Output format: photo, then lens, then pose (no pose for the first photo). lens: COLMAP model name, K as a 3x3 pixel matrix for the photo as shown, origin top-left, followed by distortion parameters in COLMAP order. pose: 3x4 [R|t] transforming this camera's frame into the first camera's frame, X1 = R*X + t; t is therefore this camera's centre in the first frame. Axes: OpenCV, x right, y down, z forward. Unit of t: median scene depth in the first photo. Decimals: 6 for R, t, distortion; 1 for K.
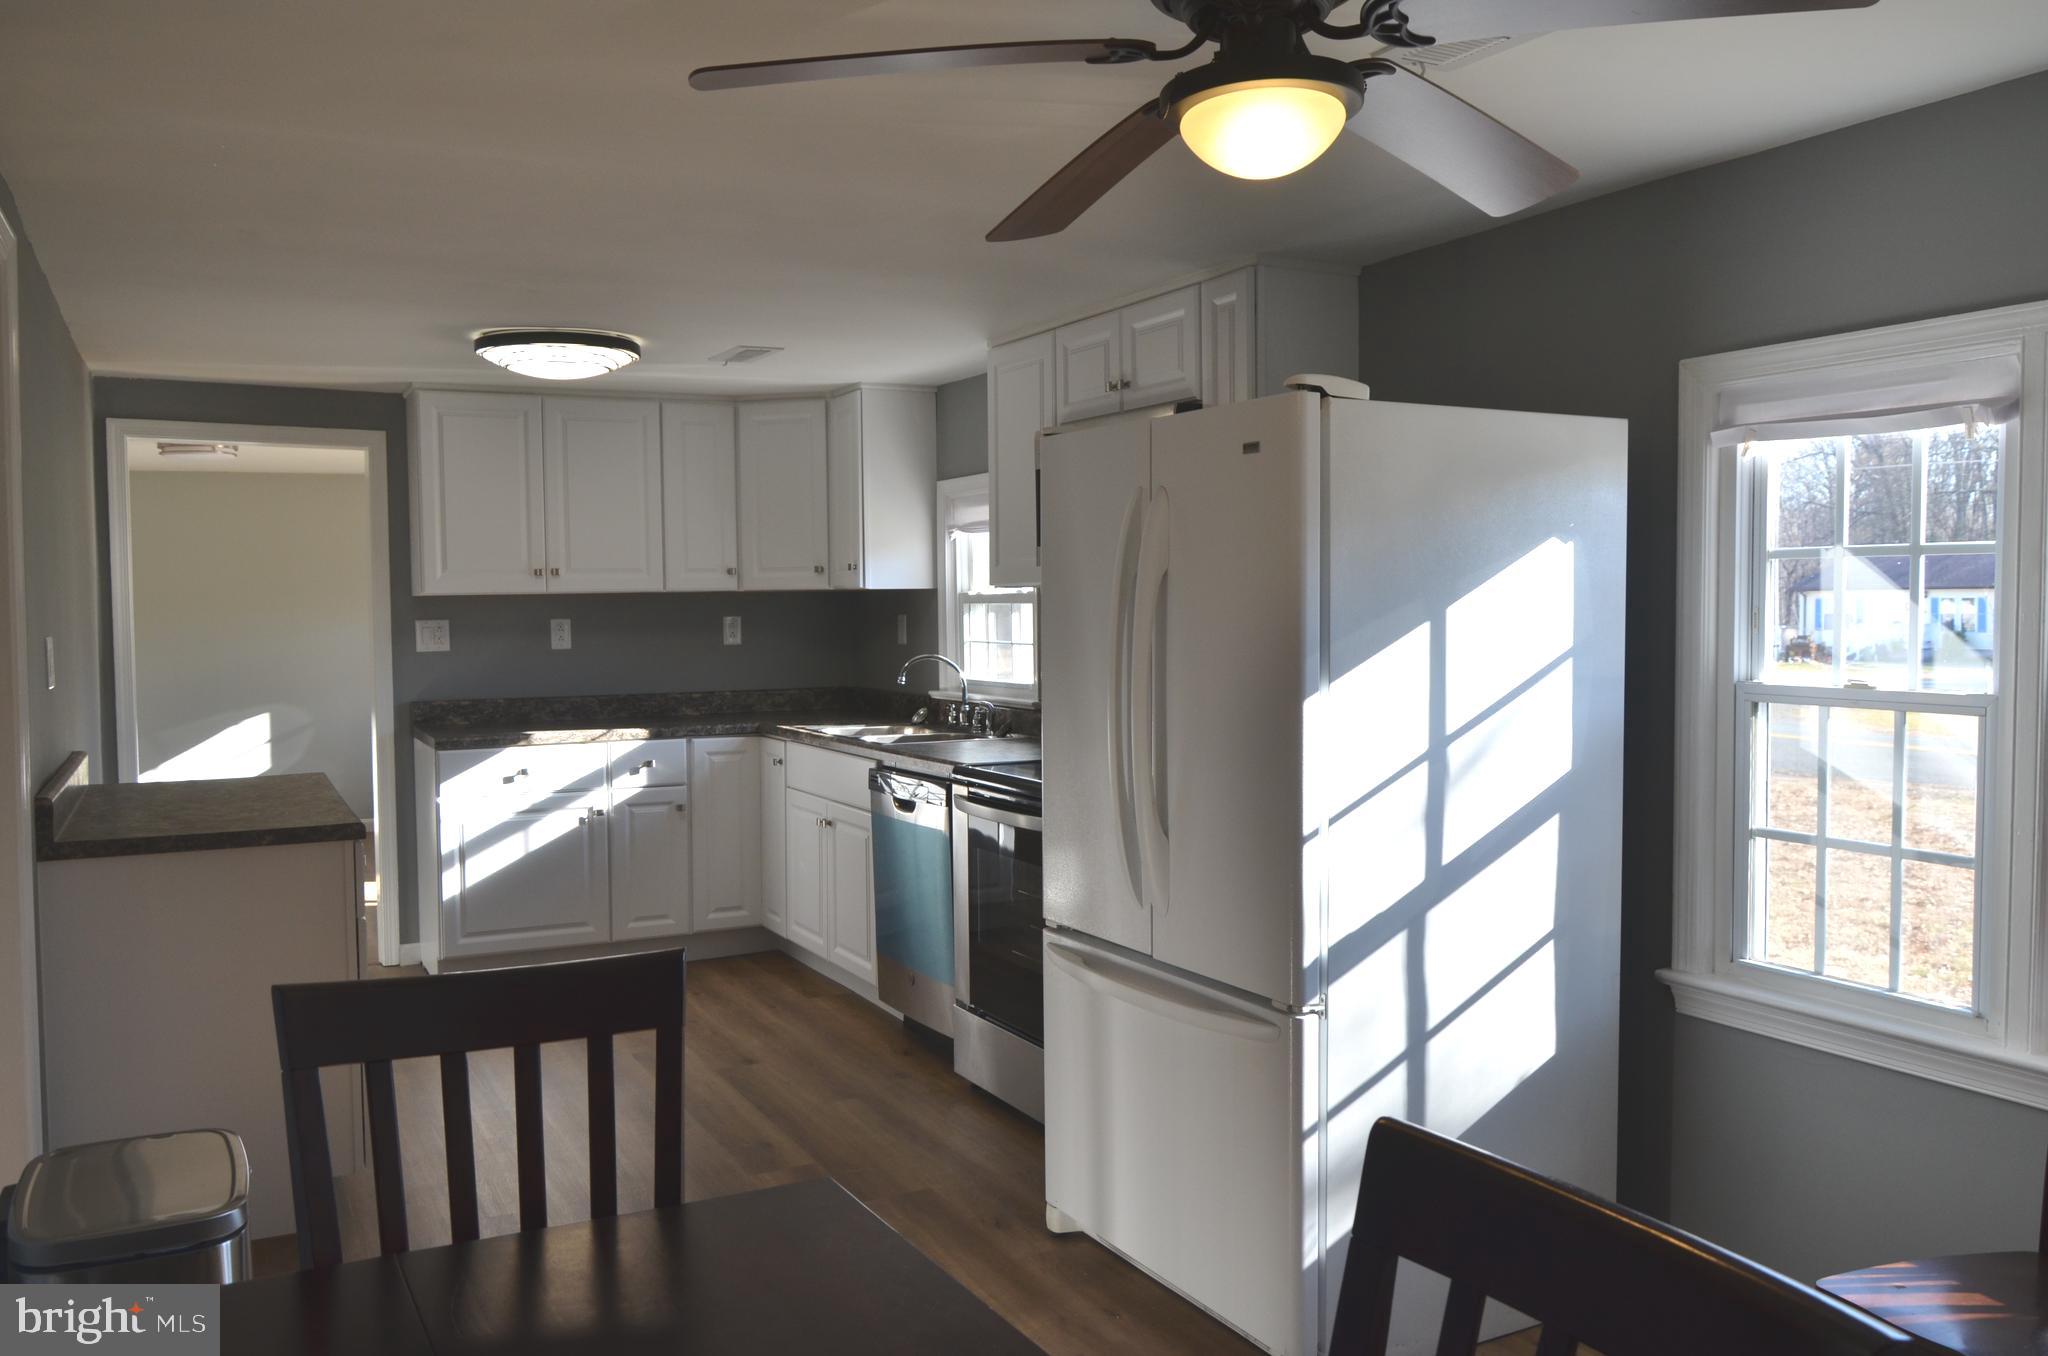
lens RADIAL K [[1603.1, 0, 1022.7], [0, 1603.1, 681.6], [0, 0, 1]] dist [-0.020543, 0.000875]
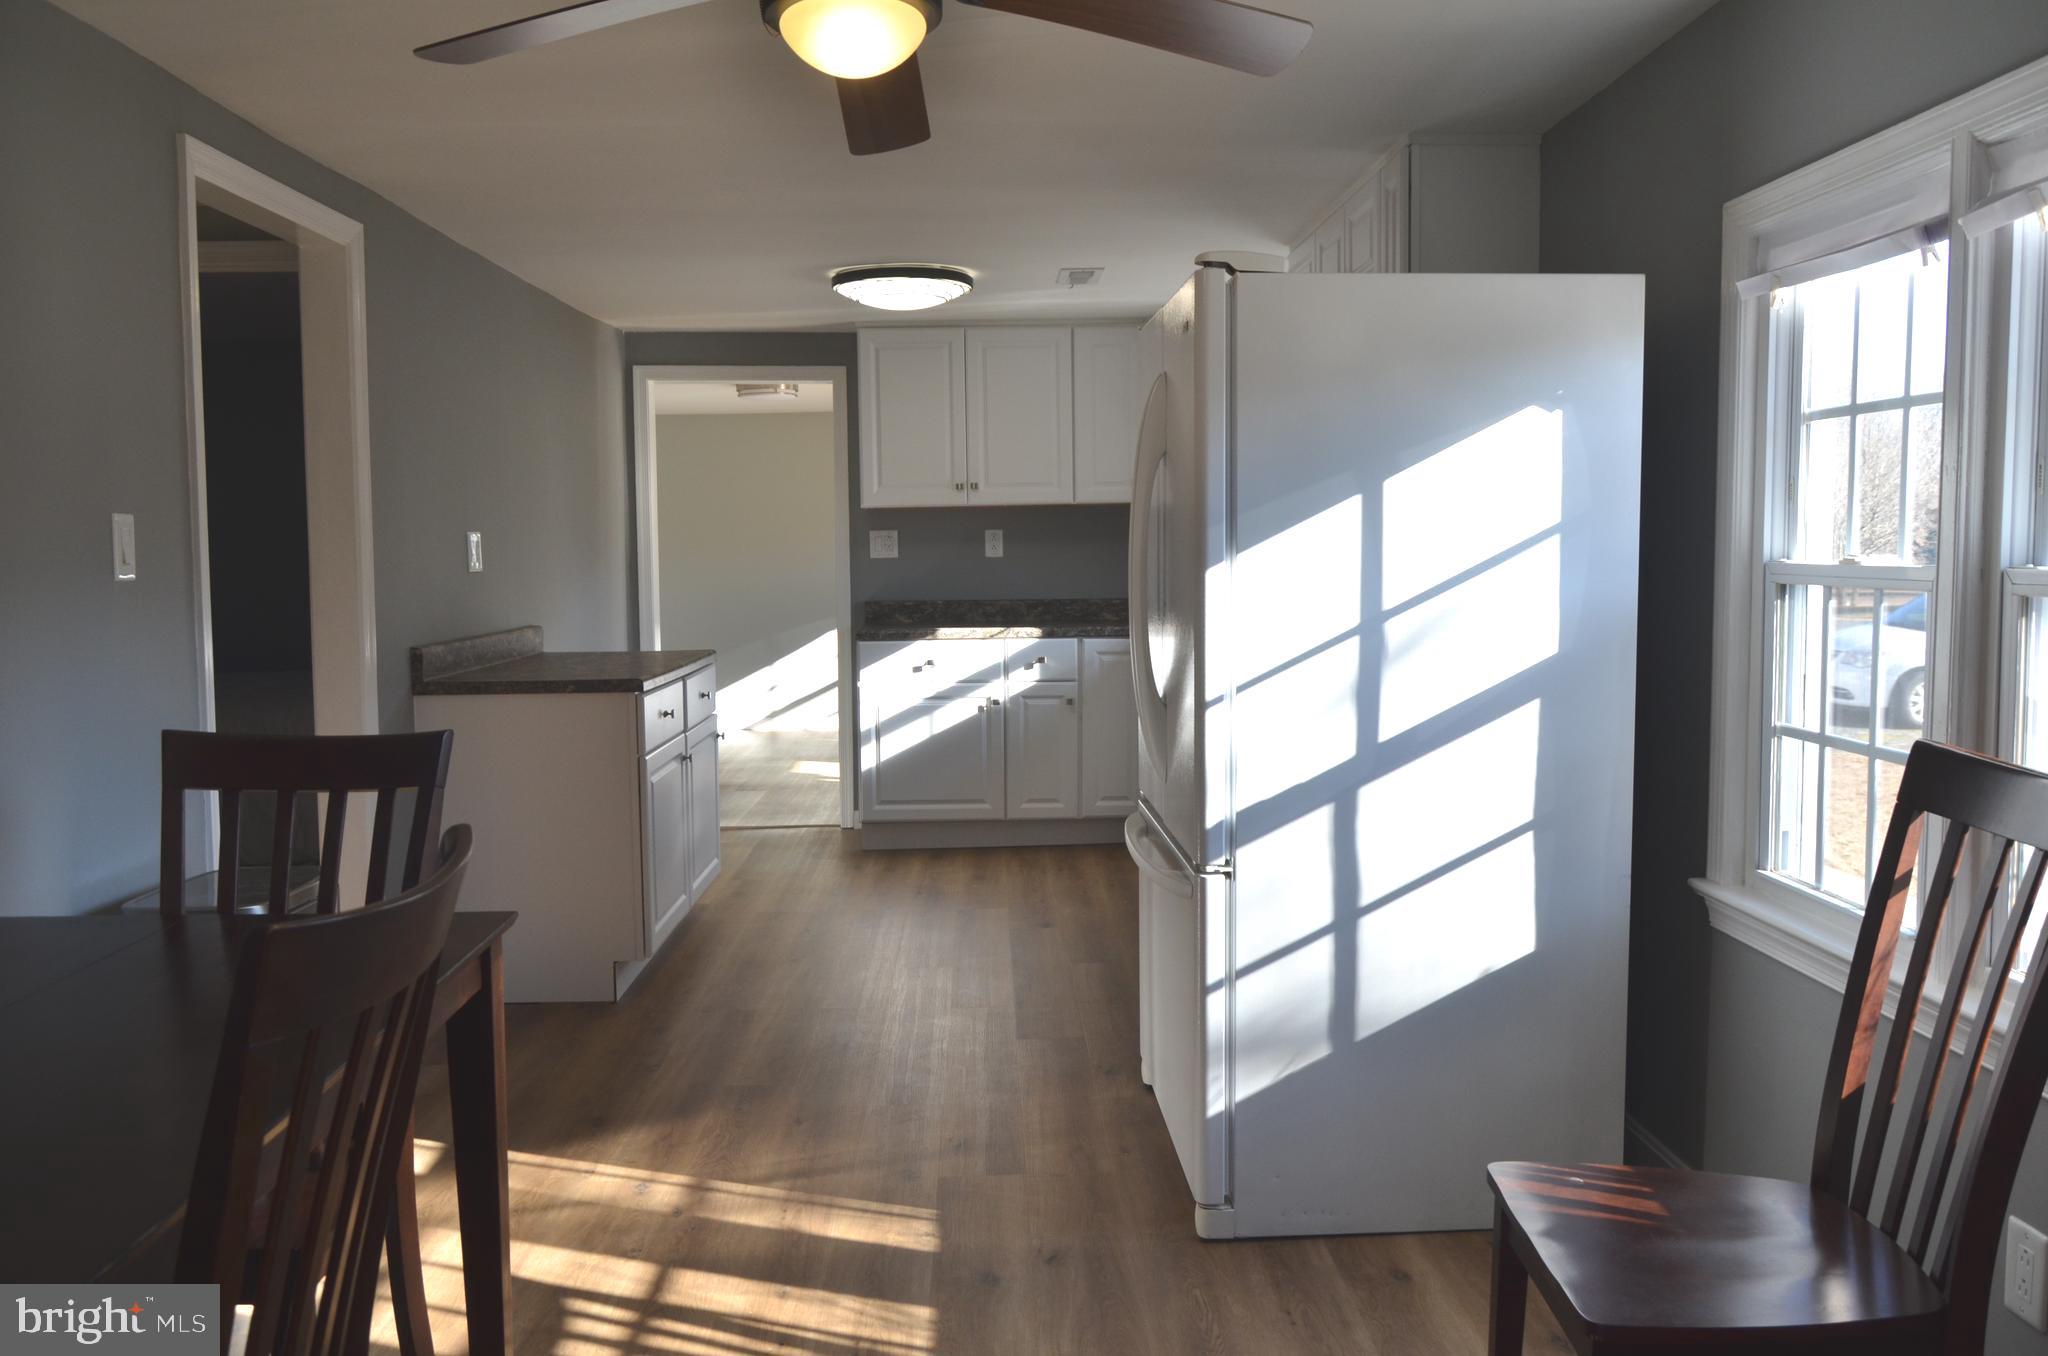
lens RADIAL K [[1603.1, 0, 1028.9], [0, 1603.1, 687.7], [0, 0, 1]] dist [-0.020543, 0.000875]
pose [[0.901625, 0.037344, -0.430904, 0.242955], [-0.018430, 0.998678, 0.047986, 0.018509], [0.432126, -0.035324, 0.901121, 0.007289]]
